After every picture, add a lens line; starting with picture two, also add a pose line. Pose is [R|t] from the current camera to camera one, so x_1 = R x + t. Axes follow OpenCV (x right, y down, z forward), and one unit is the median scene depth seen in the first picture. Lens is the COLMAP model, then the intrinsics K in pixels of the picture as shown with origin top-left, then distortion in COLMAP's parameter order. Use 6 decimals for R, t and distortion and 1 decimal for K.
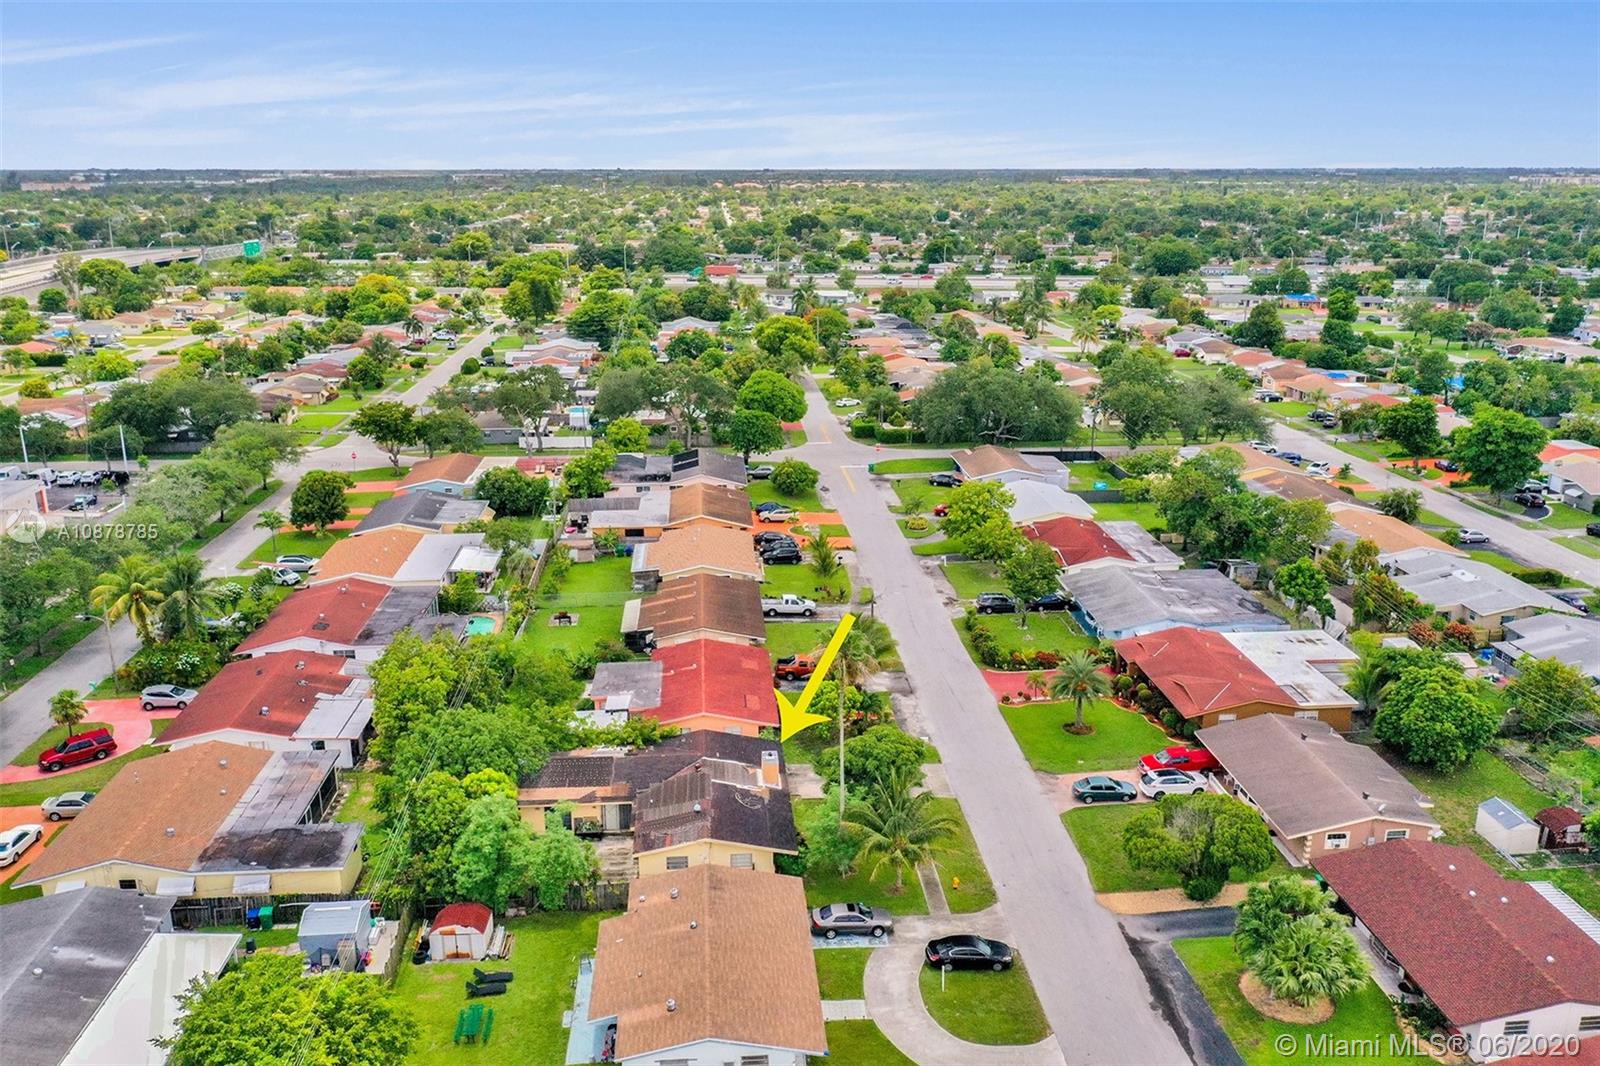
lens RADIAL K [[1256.2, 0, 800.0], [0, 1256.2, 533.0], [0, 0, 1]] dist [-0.005095, 0.000281]
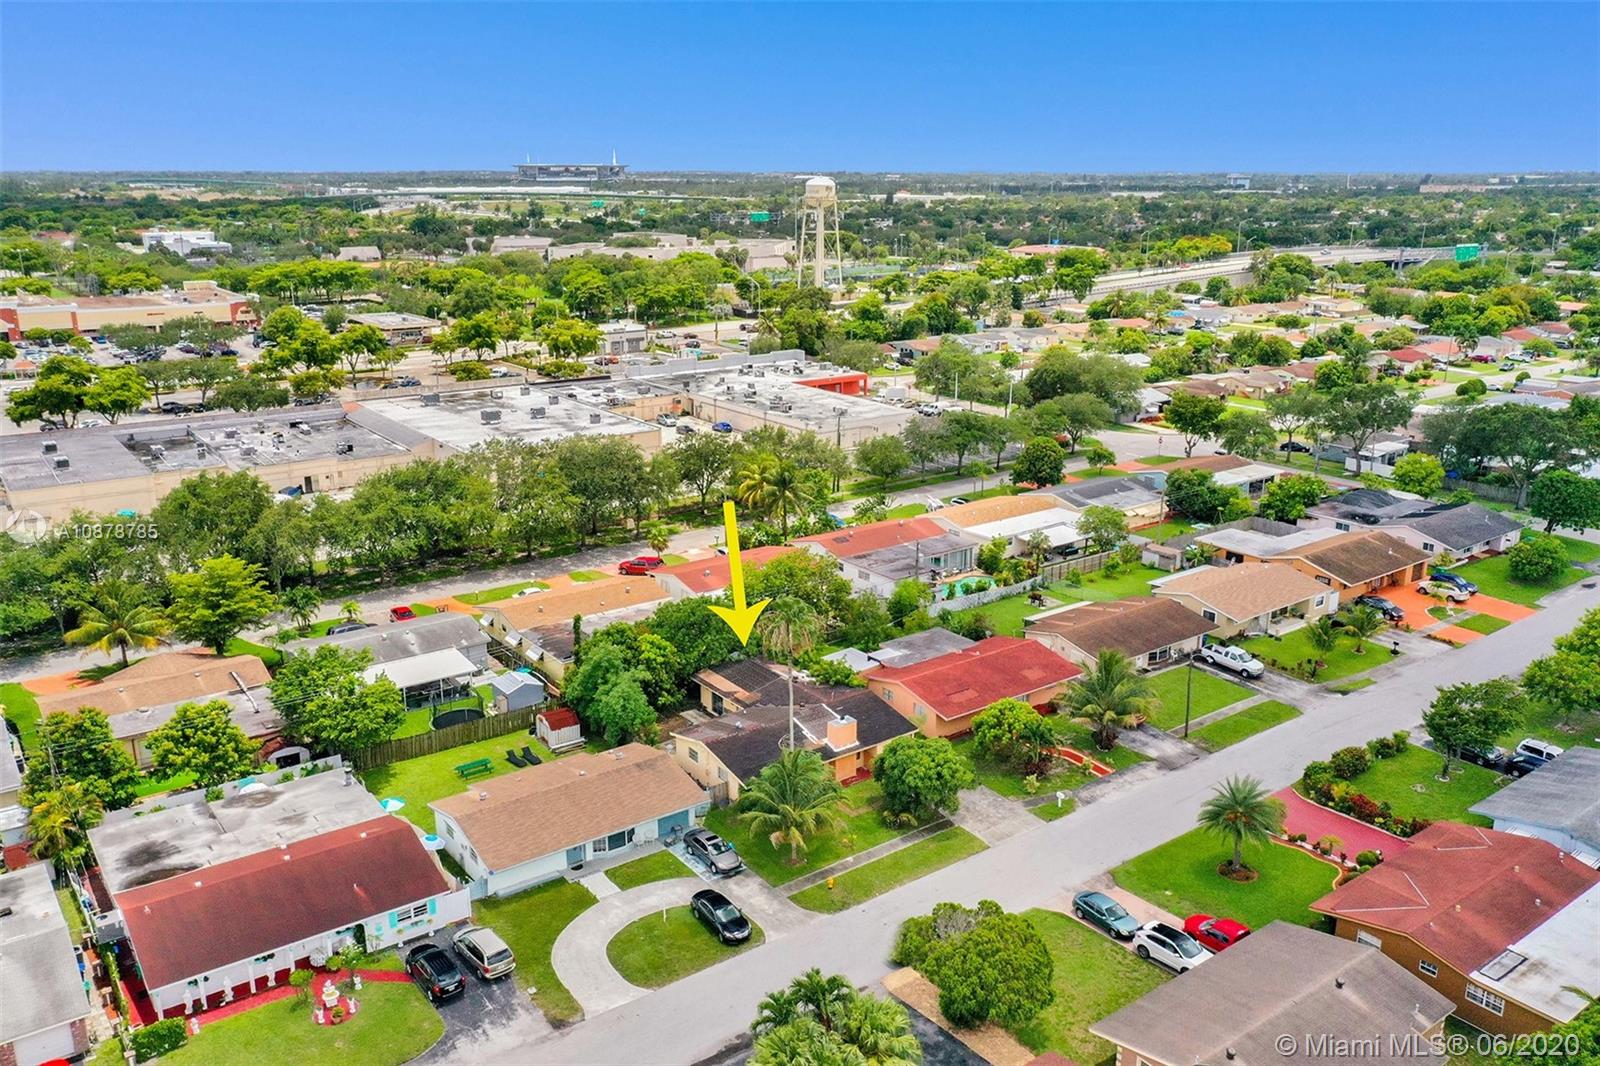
lens RADIAL K [[1256.2, 0, 800.0], [0, 1256.2, 533.0], [0, 0, 1]] dist [-0.005095, 0.000281]
pose [[0.528841, 0.233532, -0.815960, 0.579484], [-0.233400, 0.964348, 0.124730, -0.074219], [0.815998, 0.124483, 0.564493, 0.252329]]
